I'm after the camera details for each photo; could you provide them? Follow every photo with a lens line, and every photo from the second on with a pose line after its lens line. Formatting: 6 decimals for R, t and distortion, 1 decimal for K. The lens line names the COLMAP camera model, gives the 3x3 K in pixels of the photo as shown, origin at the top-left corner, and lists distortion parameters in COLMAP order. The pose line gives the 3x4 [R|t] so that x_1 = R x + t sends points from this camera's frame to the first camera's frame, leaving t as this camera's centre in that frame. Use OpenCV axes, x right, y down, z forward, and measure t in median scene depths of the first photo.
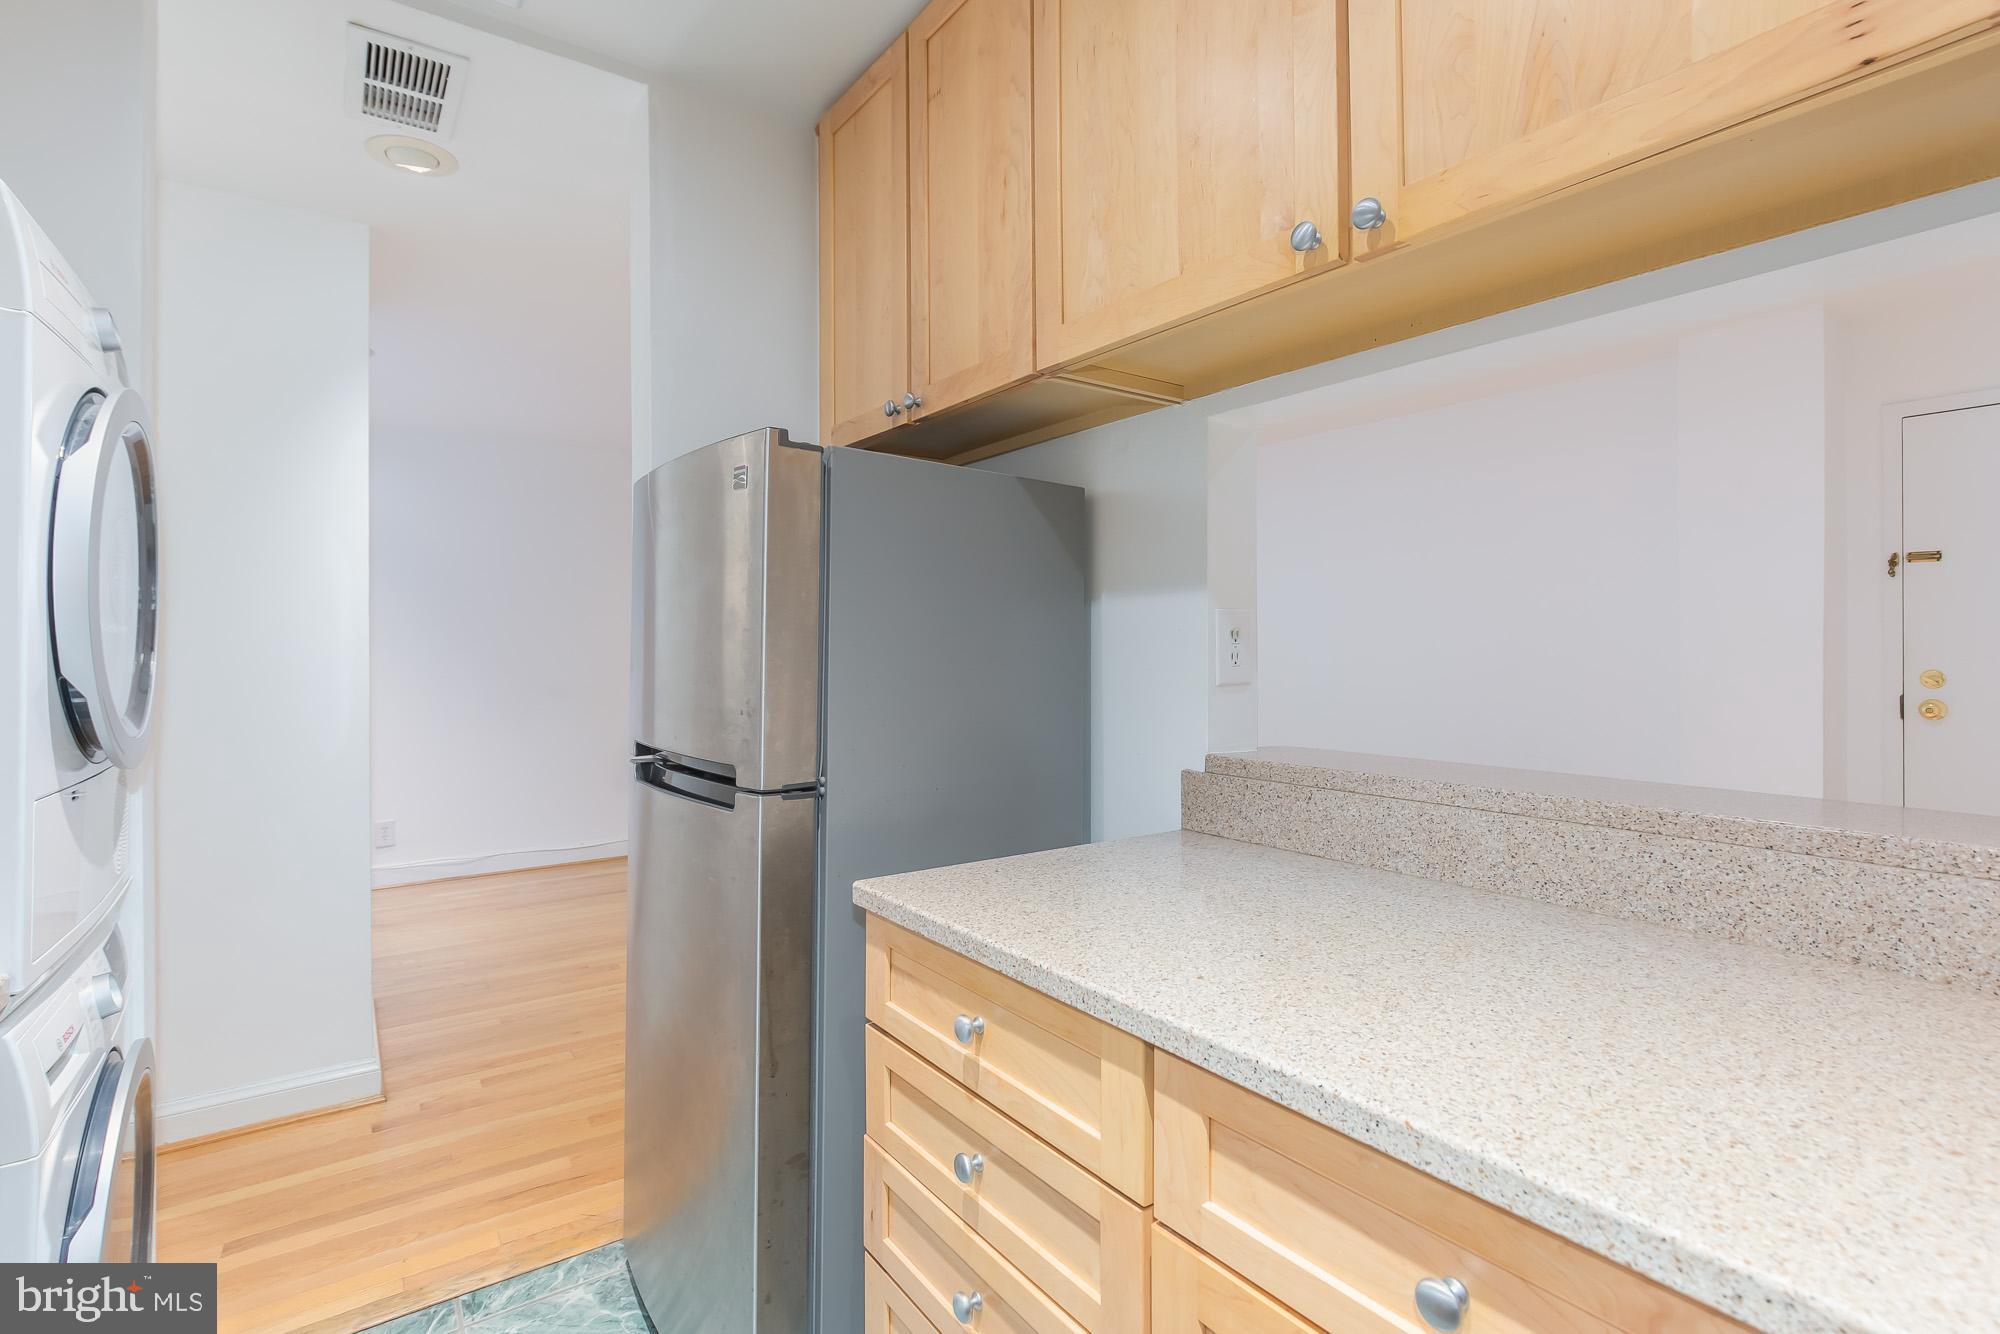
lens RADIAL K [[932.9, 0, 978.9], [0, 932.9, 644.3], [0, 0, 1]] dist [-0.015806, 0.006529]
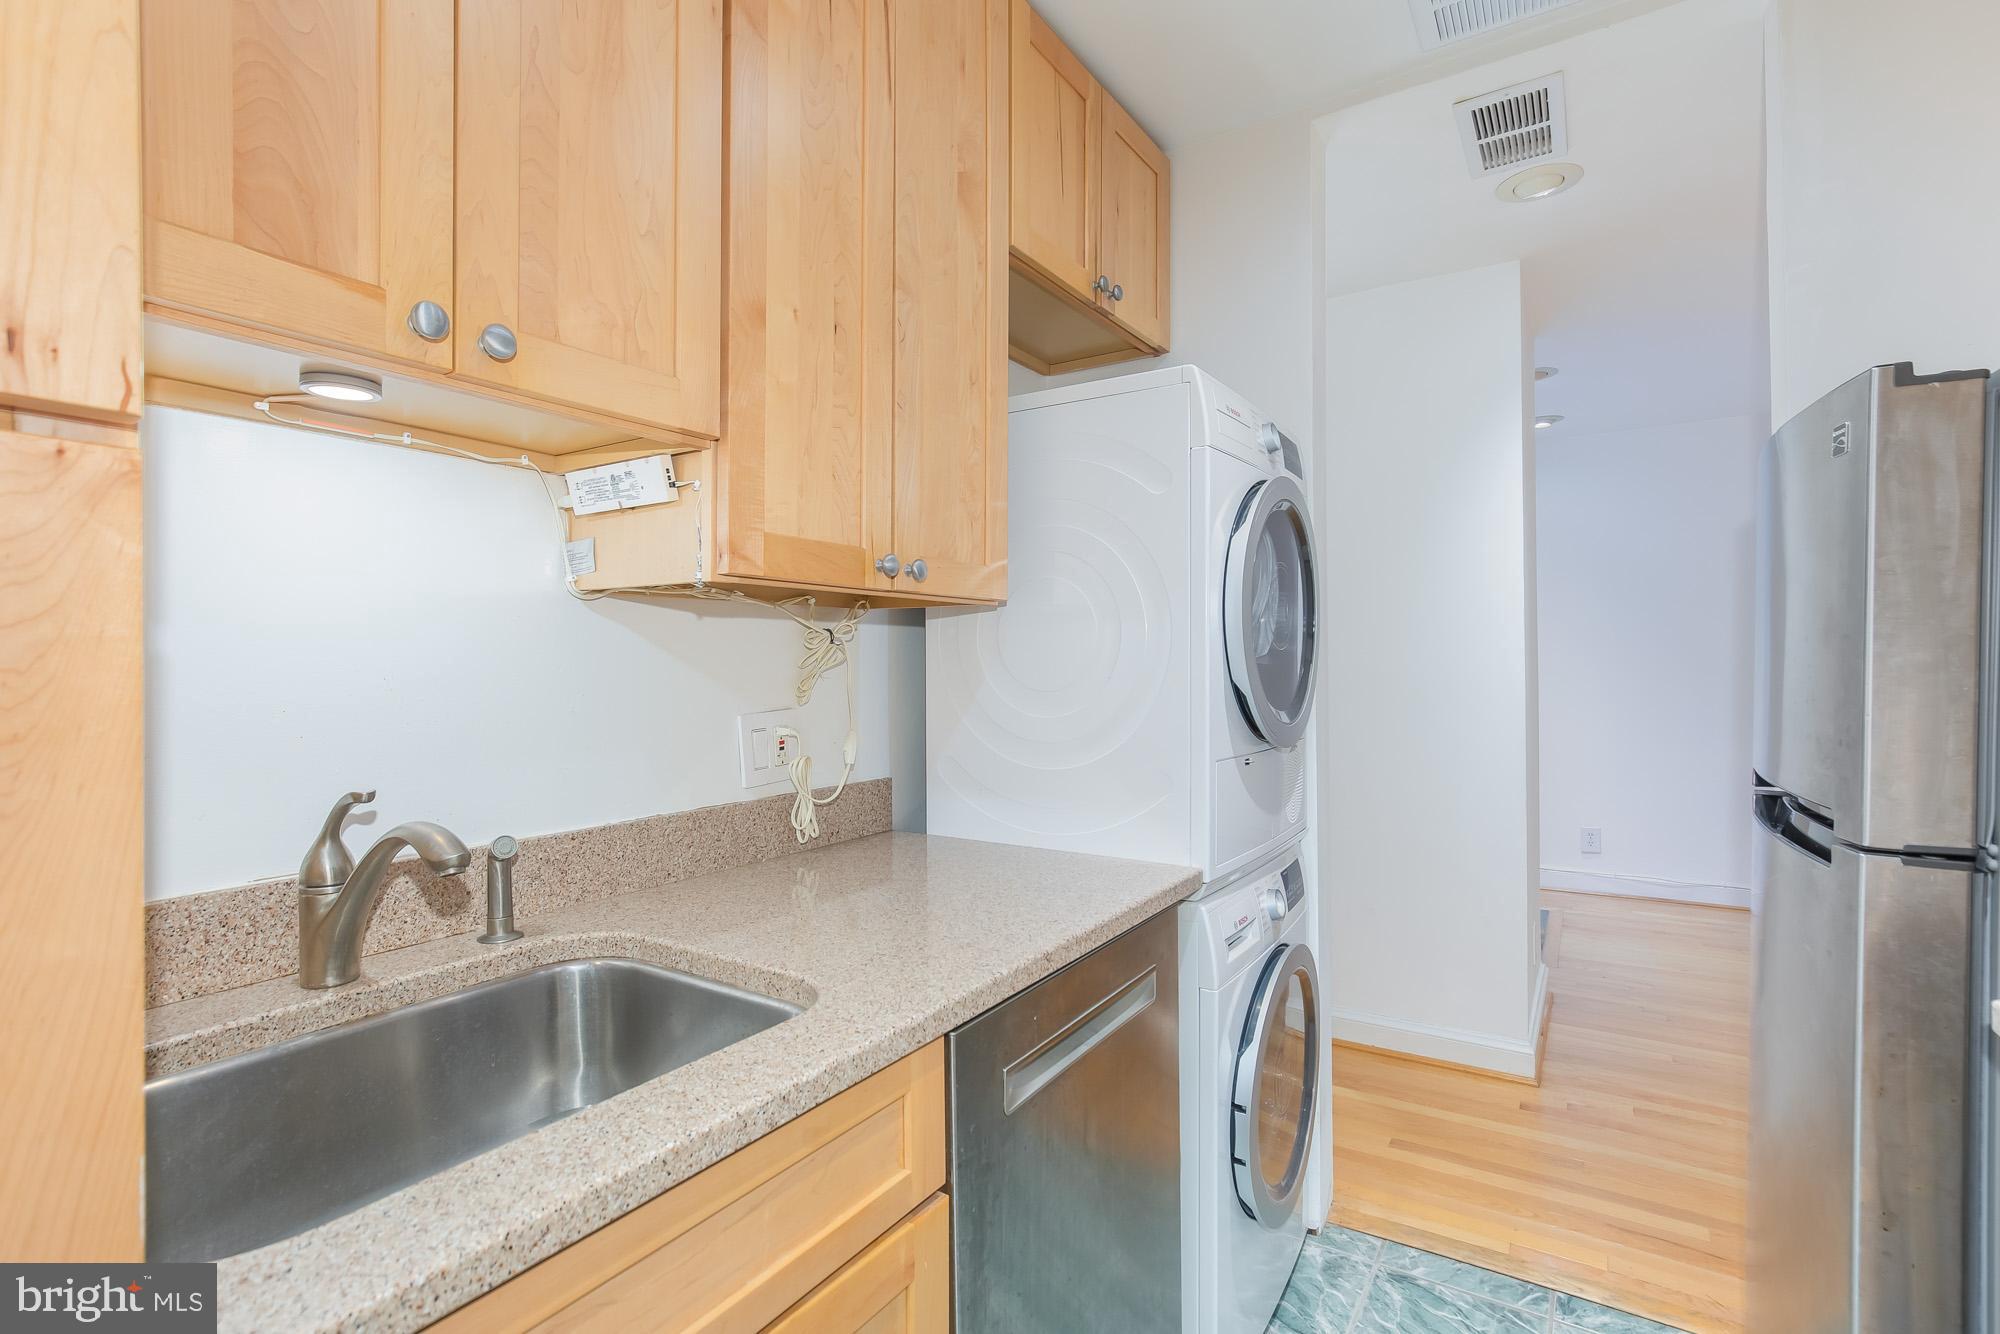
lens RADIAL K [[926.5, 0, 970.5], [0, 926.5, 661.3], [0, 0, 1]] dist [-0.017586, 0.006876]
pose [[0.365253, -0.000471, -0.930908, 0.194022], [0.011770, 0.999922, 0.004112, -0.006207], [0.930834, -0.012459, 0.365230, 0.043224]]
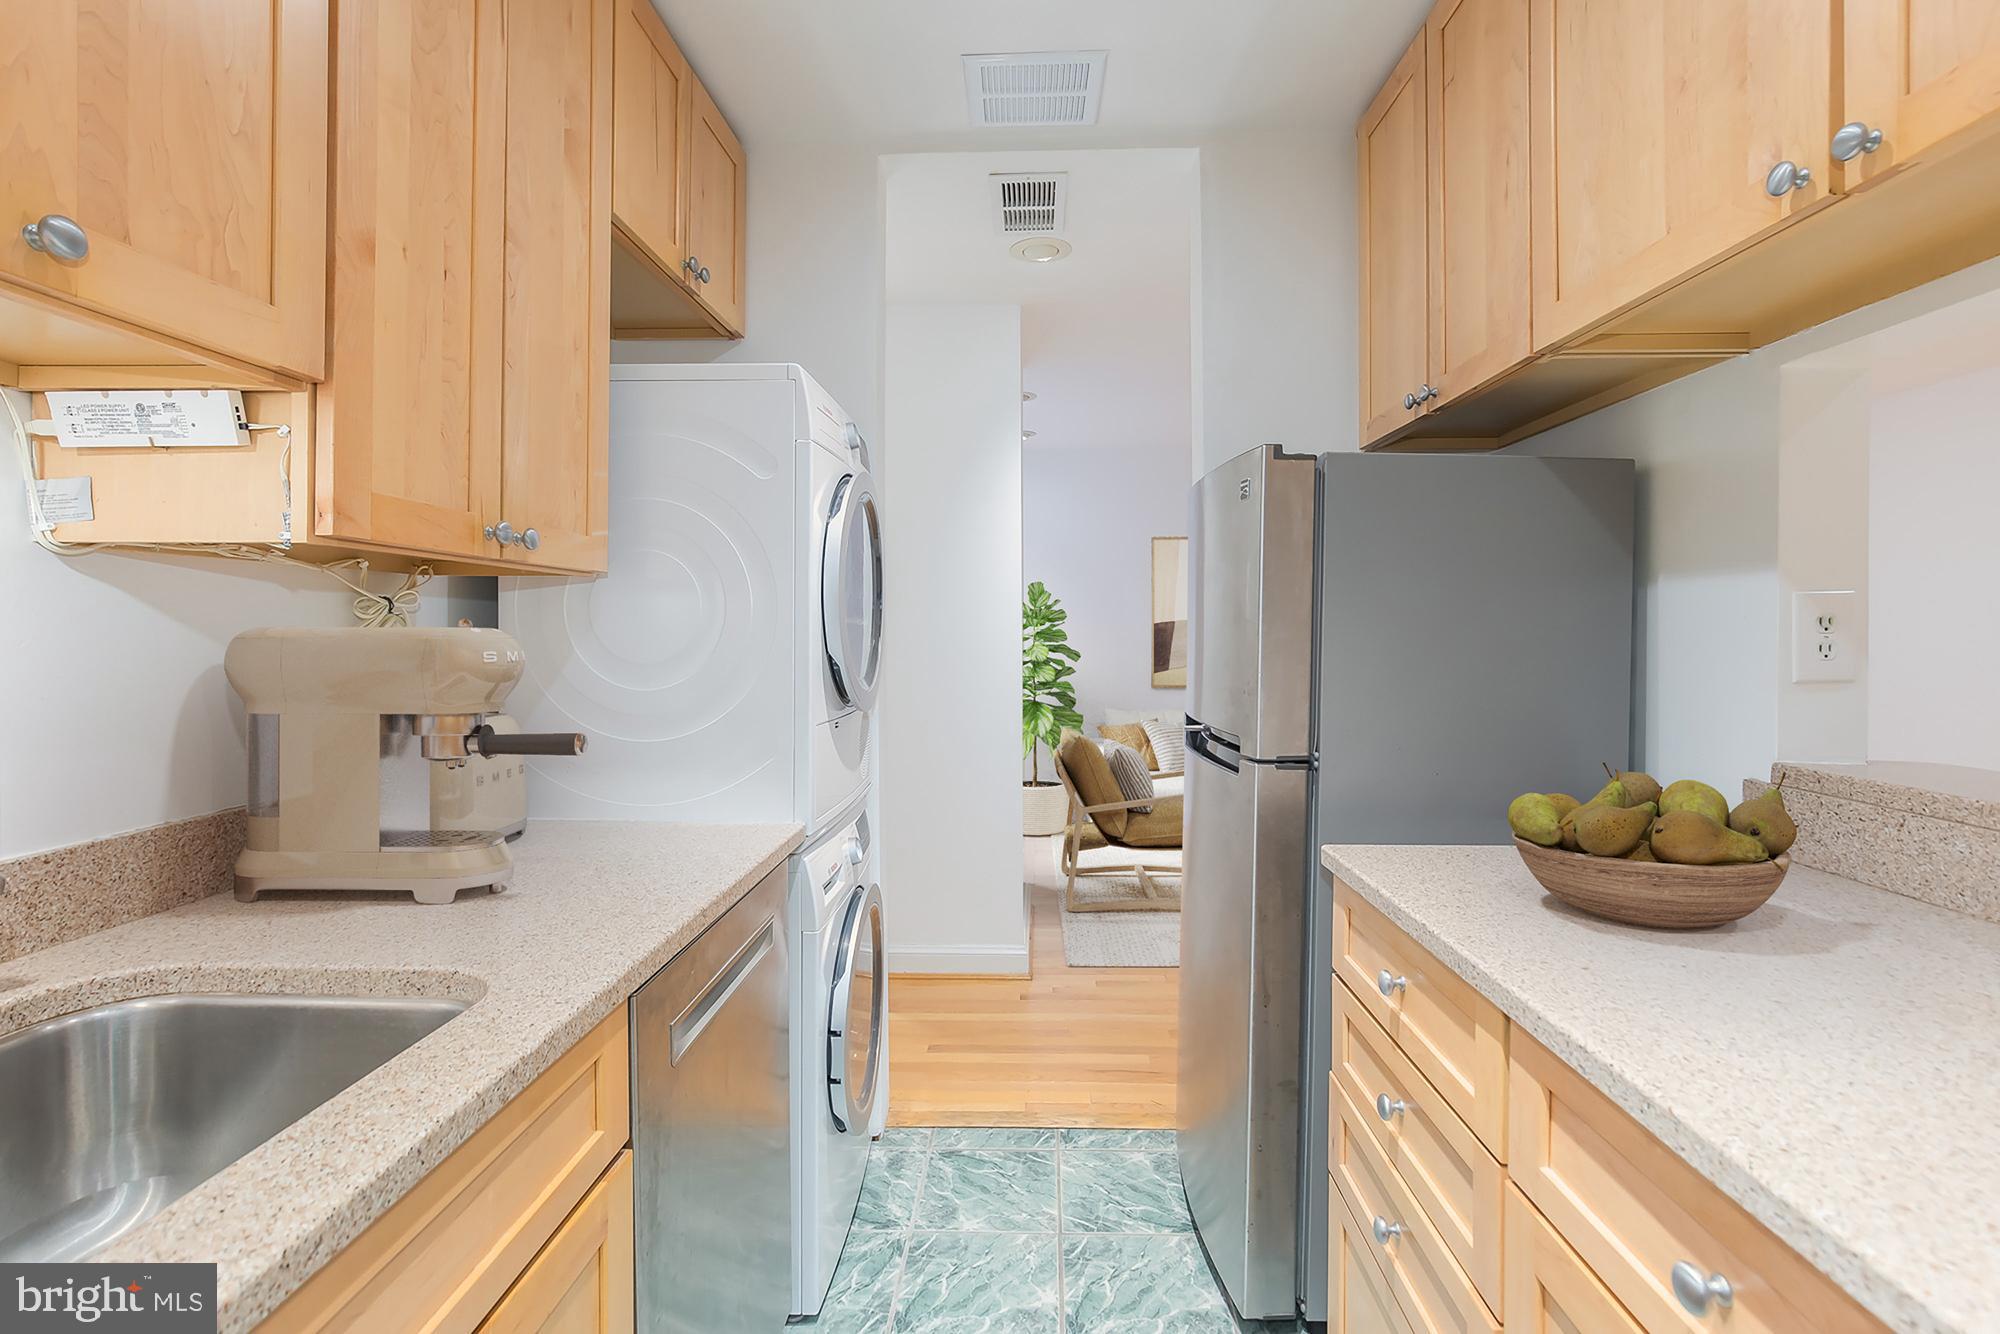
lens RADIAL K [[924.4, 0, 982.0], [0, 924.4, 636.5], [0, 0, 1]] dist [-0.017001, 0.006999]
pose [[0.787499, 0.004888, -0.616296, 0.199284], [0.003739, 0.999912, 0.012708, -0.011393], [0.616304, -0.012312, 0.787412, -0.112510]]
